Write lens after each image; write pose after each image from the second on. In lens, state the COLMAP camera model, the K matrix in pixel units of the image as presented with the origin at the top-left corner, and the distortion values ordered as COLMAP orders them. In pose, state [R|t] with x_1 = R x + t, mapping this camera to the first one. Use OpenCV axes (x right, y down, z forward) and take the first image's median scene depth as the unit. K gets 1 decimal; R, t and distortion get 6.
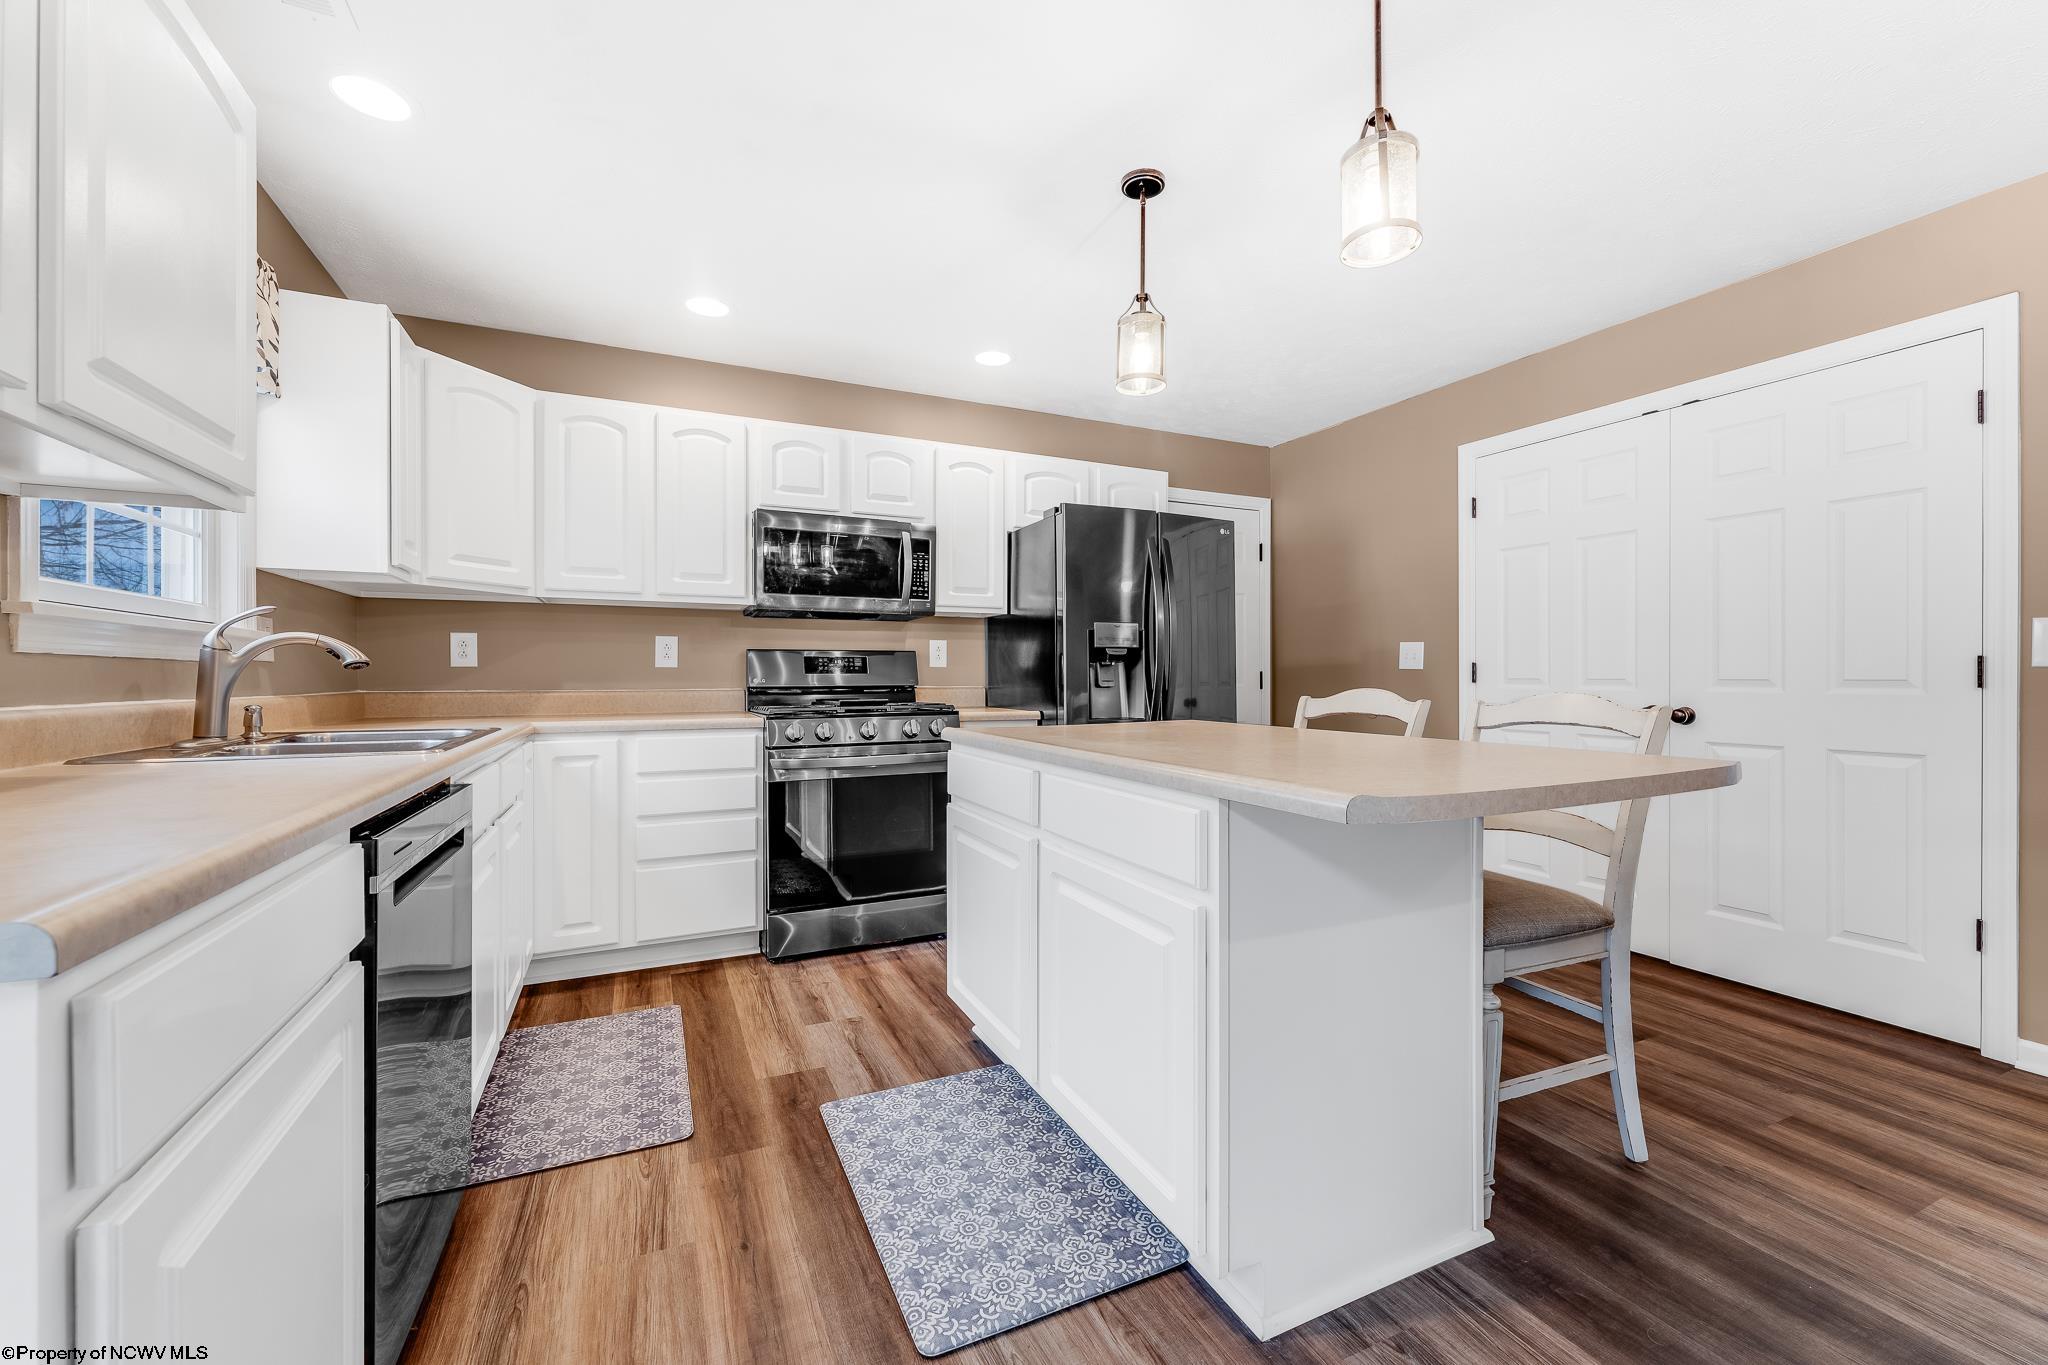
lens RADIAL K [[811.1, 0, 1015.0], [0, 811.1, 679.4], [0, 0, 1]] dist [-0.001008, 0.000024]
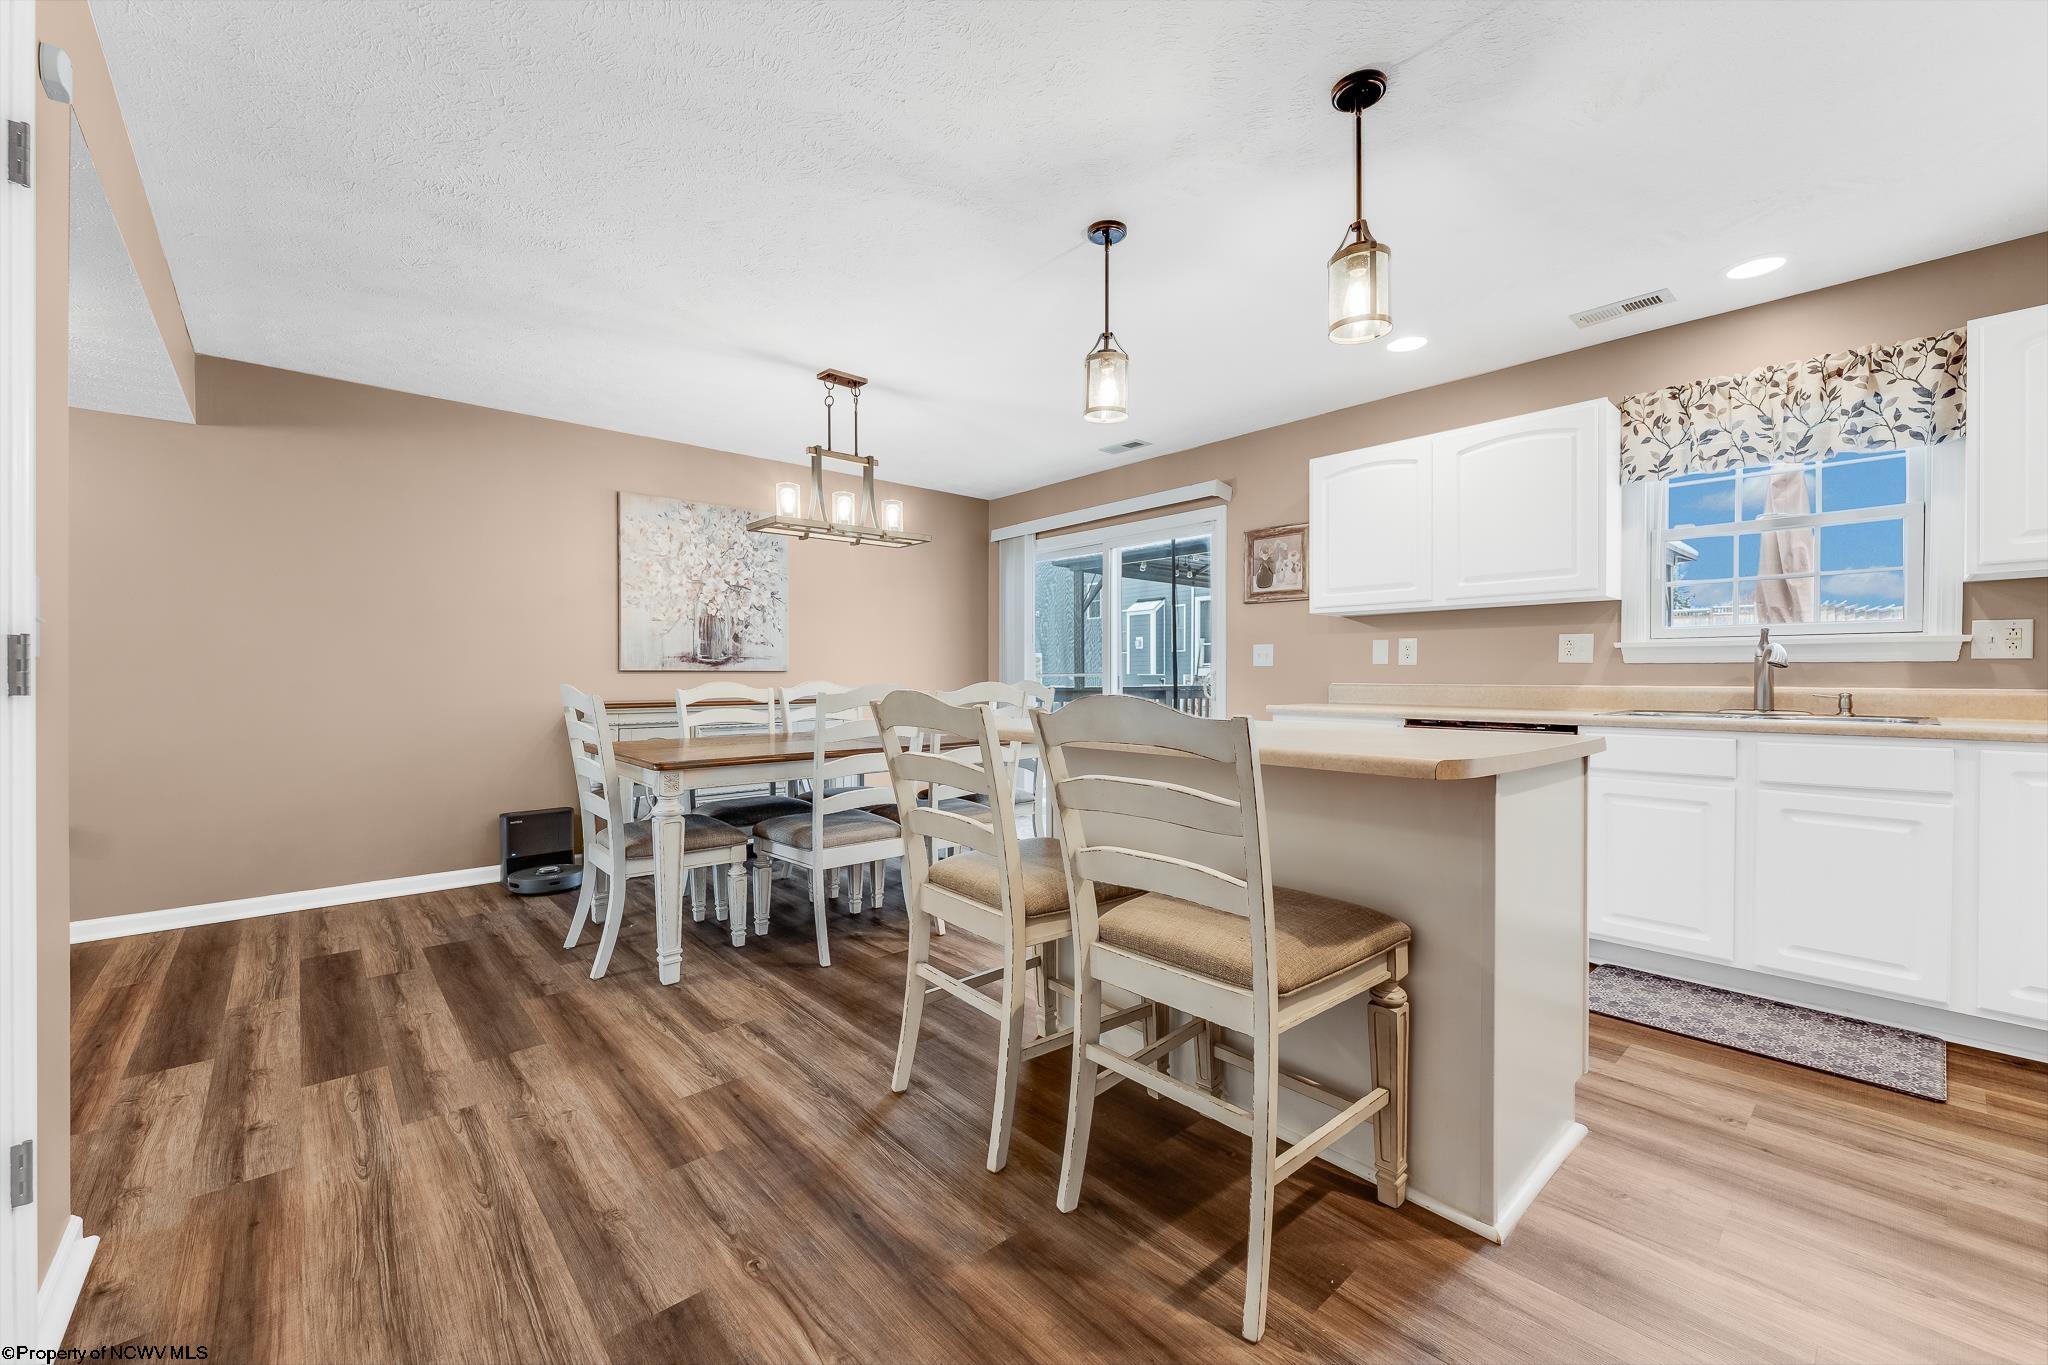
lens RADIAL K [[811.1, 0, 1014.1], [0, 811.1, 682.4], [0, 0, 1]] dist [-0.001008, 0.000024]
pose [[-0.957460, 0.004796, -0.288526, 0.573083], [0.001877, 0.999944, 0.010392, -0.002680], [0.288560, 0.009408, -0.957416, 1.309977]]
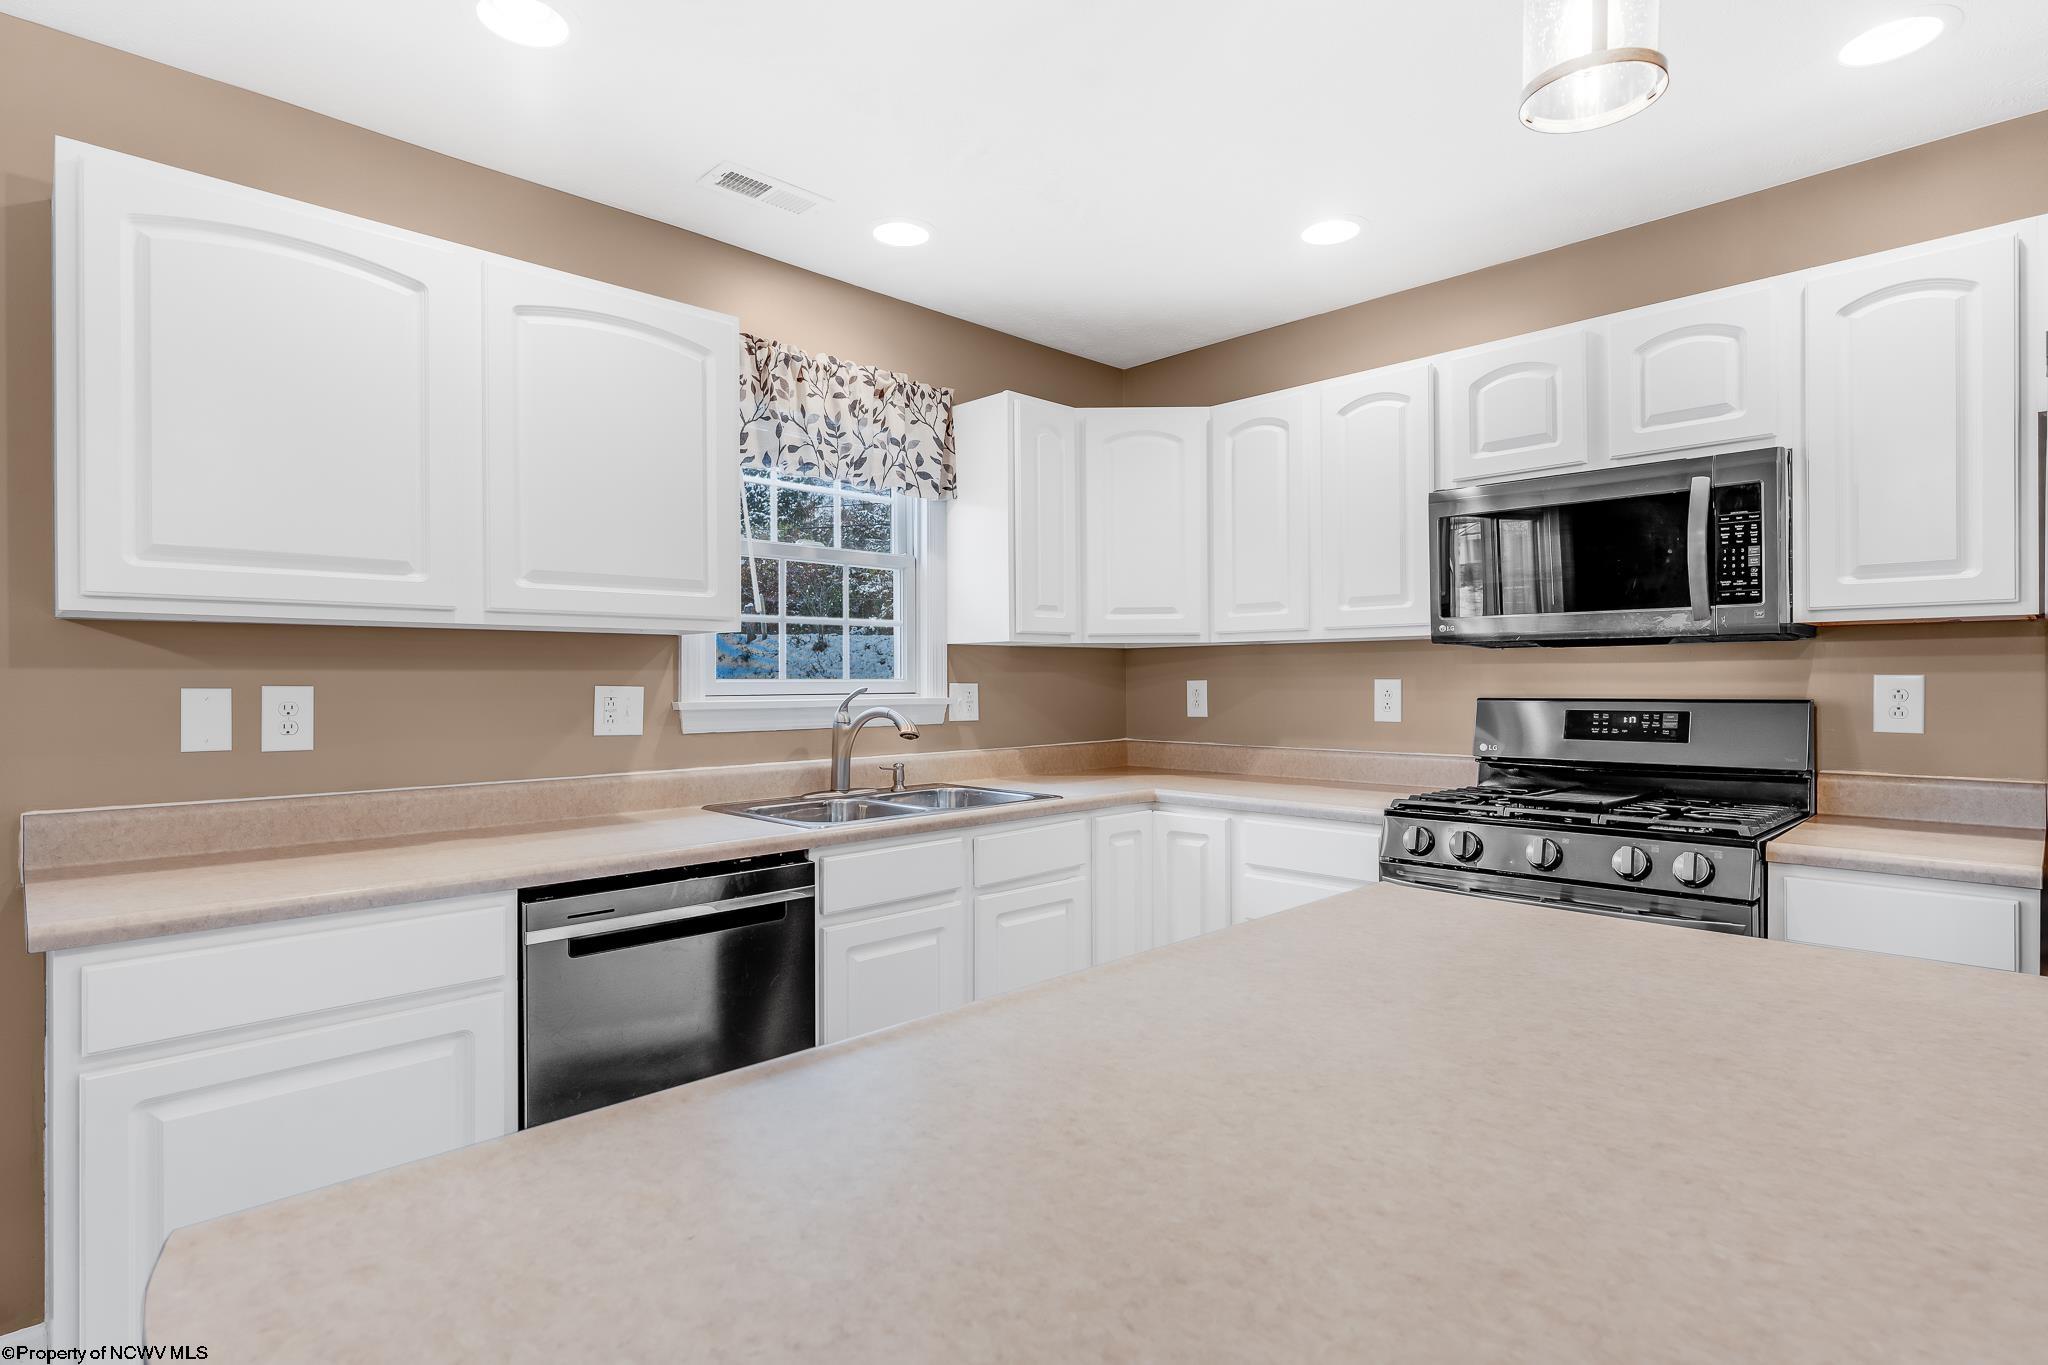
lens RADIAL K [[1036.4, 0, 1014.5], [0, 1036.4, 678.8], [0, 0, 1]] dist [0.002466, -0.002681]
pose [[0.330985, -0.001037, -0.943635, 0.406644], [0.003312, 0.999995, 0.000063, -0.064872], [0.943630, -0.003146, 0.330987, 0.439288]]
